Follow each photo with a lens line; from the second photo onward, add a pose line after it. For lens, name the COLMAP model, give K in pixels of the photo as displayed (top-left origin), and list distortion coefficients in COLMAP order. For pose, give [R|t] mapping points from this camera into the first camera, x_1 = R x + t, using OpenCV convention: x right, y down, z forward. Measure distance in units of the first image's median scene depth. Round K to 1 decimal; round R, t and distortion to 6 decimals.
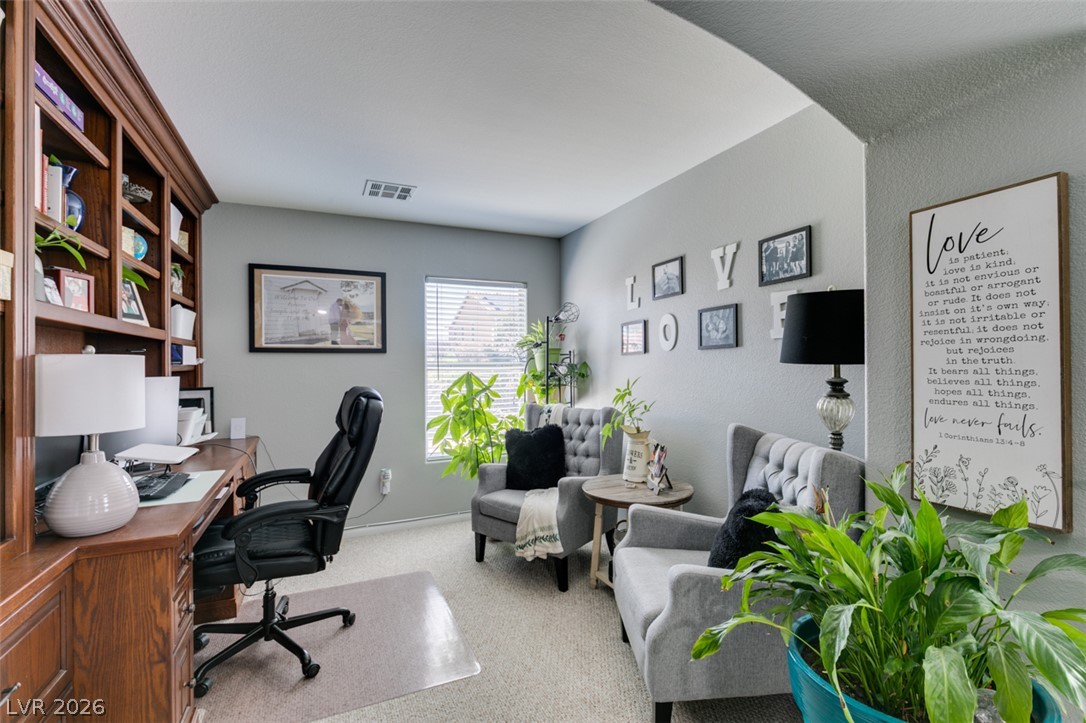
lens RADIAL K [[485.1, 0, 539.9], [0, 485.1, 366.9], [0, 0, 1]] dist [-0.007991, 0.001187]
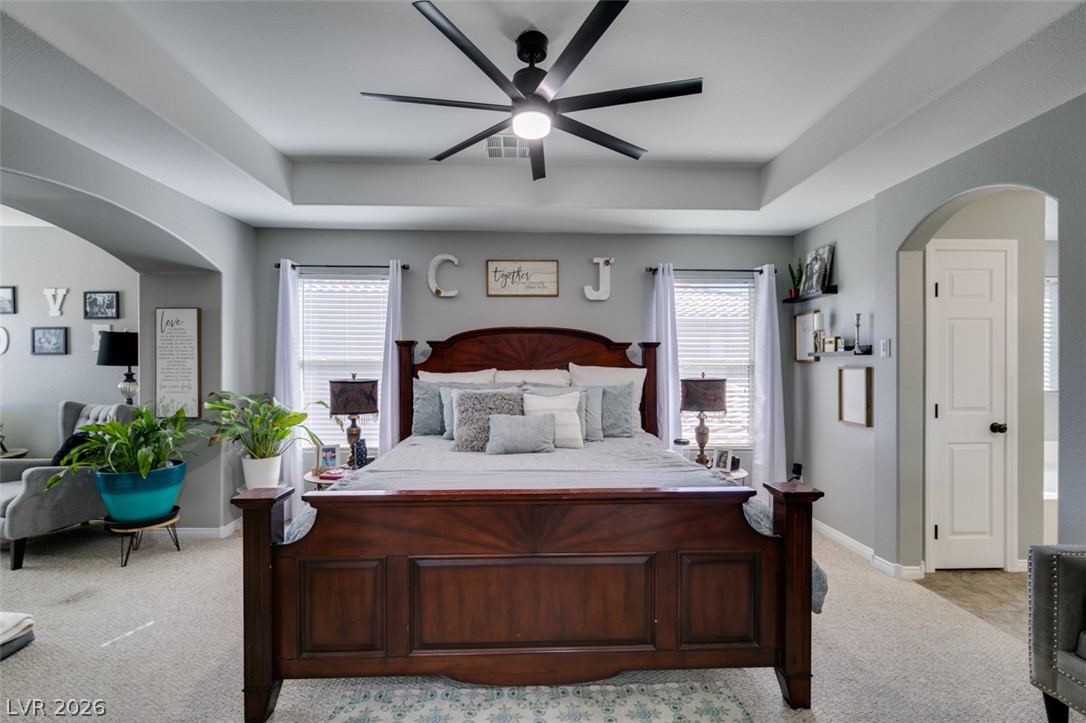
lens RADIAL K [[485.1, 0, 543.1], [0, 485.1, 368.9], [0, 0, 1]] dist [-0.007991, 0.001187]
pose [[0.379298, 0.005011, 0.925261, -0.490771], [-0.004264, 0.999984, -0.003668, 0.005880], [-0.925265, -0.002554, 0.379314, -1.112718]]
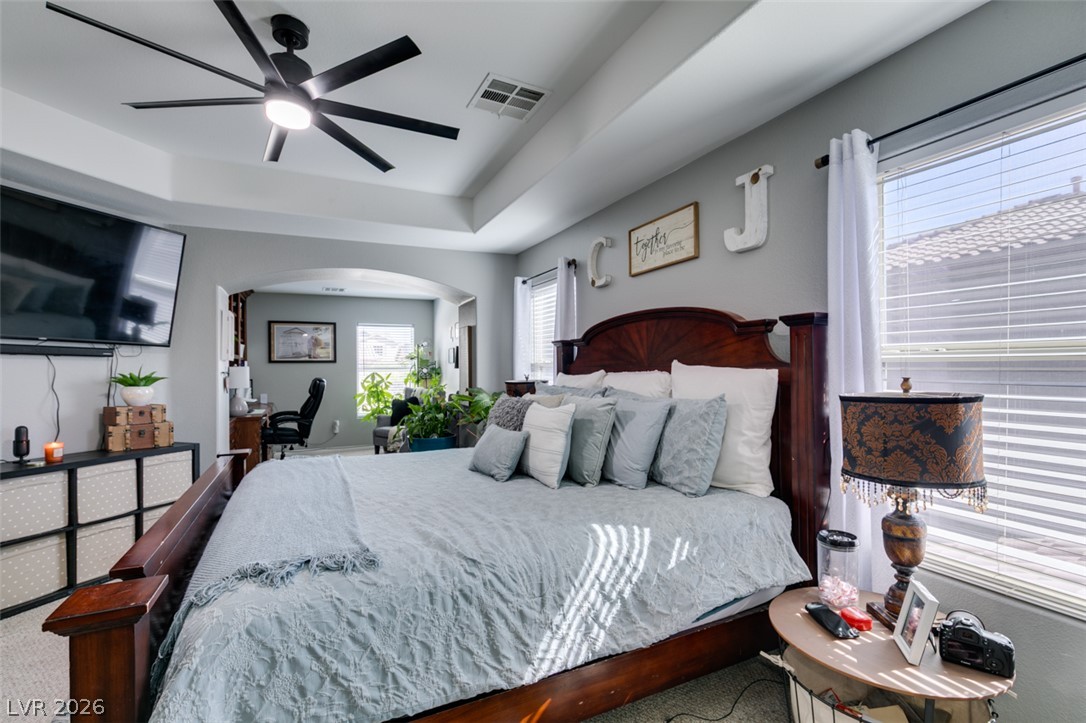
lens RADIAL K [[485.1, 0, 545.9], [0, 485.1, 366.9], [0, 0, 1]] dist [-0.007991, 0.001187]
pose [[0.999463, -0.002250, 0.032705, 0.756126], [0.002349, 0.999993, -0.002991, -0.005271], [-0.032698, 0.003066, 0.999461, -1.612875]]
